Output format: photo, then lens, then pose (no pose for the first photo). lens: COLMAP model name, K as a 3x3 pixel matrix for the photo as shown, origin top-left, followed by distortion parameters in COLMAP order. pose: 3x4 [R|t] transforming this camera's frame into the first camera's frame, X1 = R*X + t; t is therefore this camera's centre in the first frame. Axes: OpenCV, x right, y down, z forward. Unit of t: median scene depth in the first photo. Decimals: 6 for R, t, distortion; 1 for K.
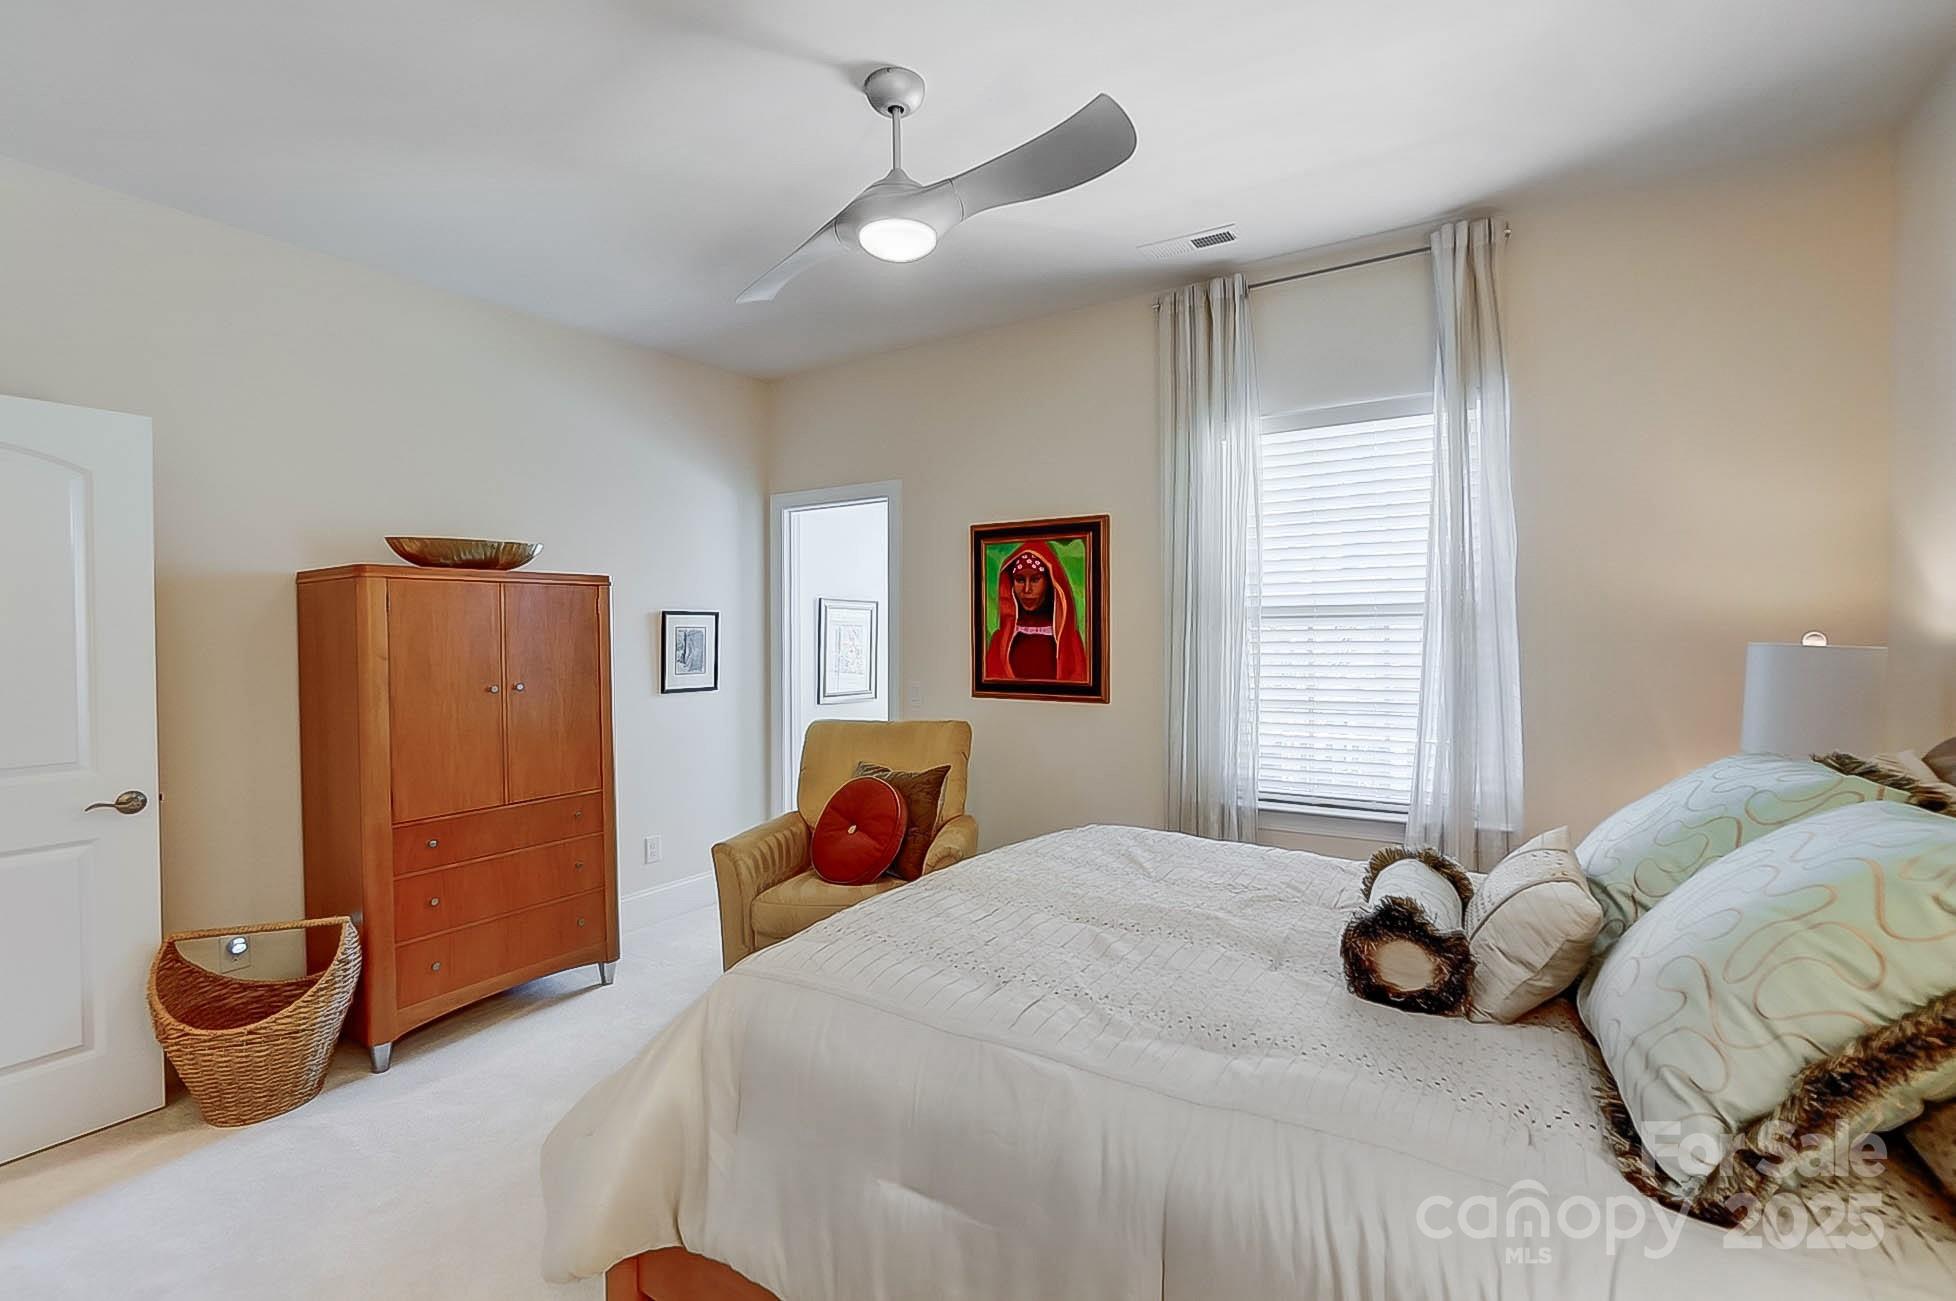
lens RADIAL K [[891.5, 0, 978.4], [0, 891.5, 648.7], [0, 0, 1]] dist [0.008041, 0.001450]
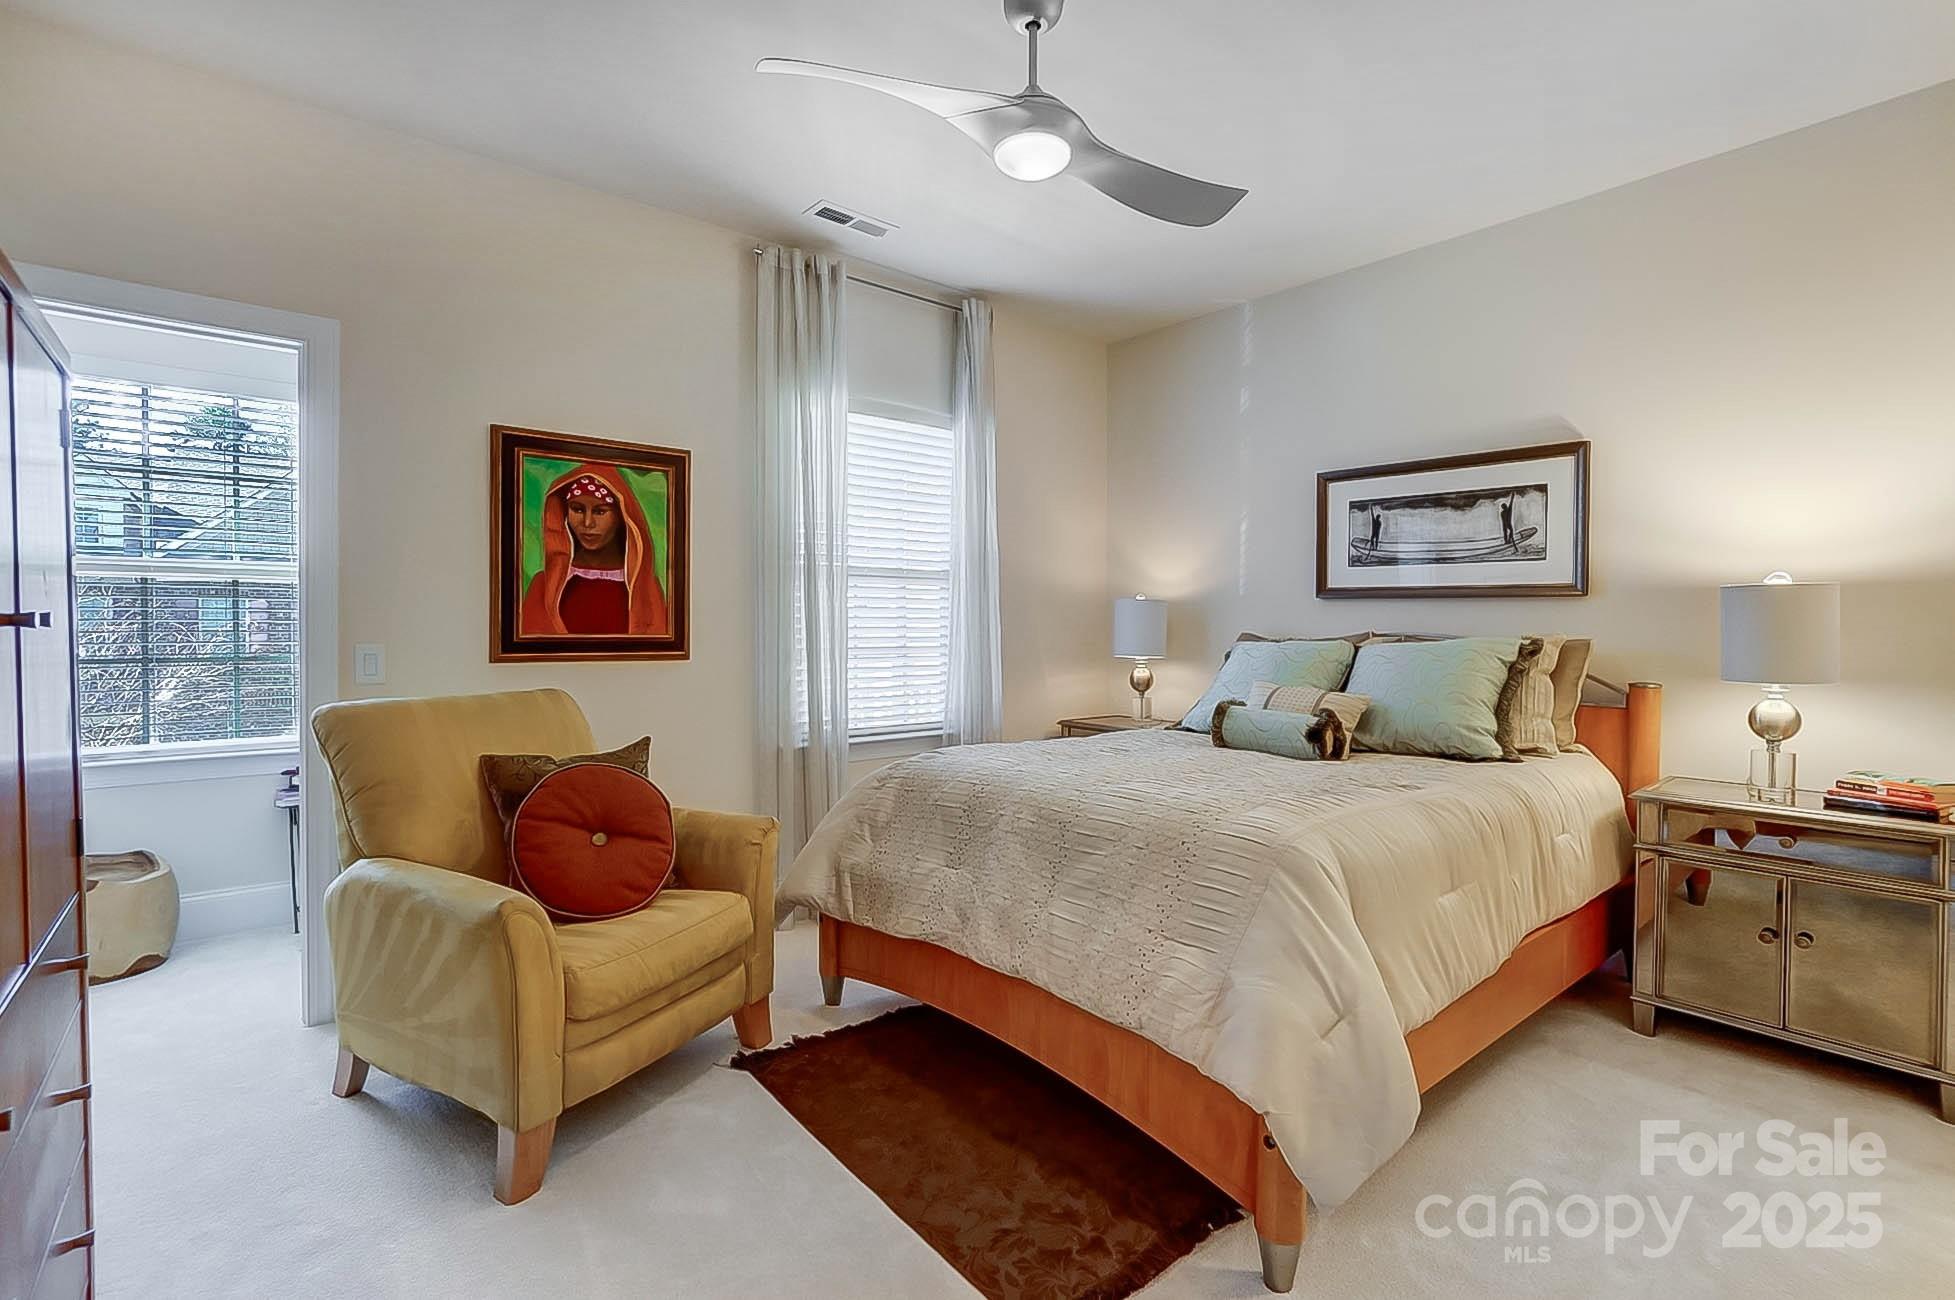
lens RADIAL K [[891.0, 0, 976.0], [0, 891.0, 642.8], [0, 0, 1]] dist [0.008041, 0.001450]
pose [[0.335620, -0.011943, 0.941922, -0.589554], [0.005577, 0.999927, 0.010691, 0.035260], [-0.941981, 0.001665, 0.335663, 0.405498]]
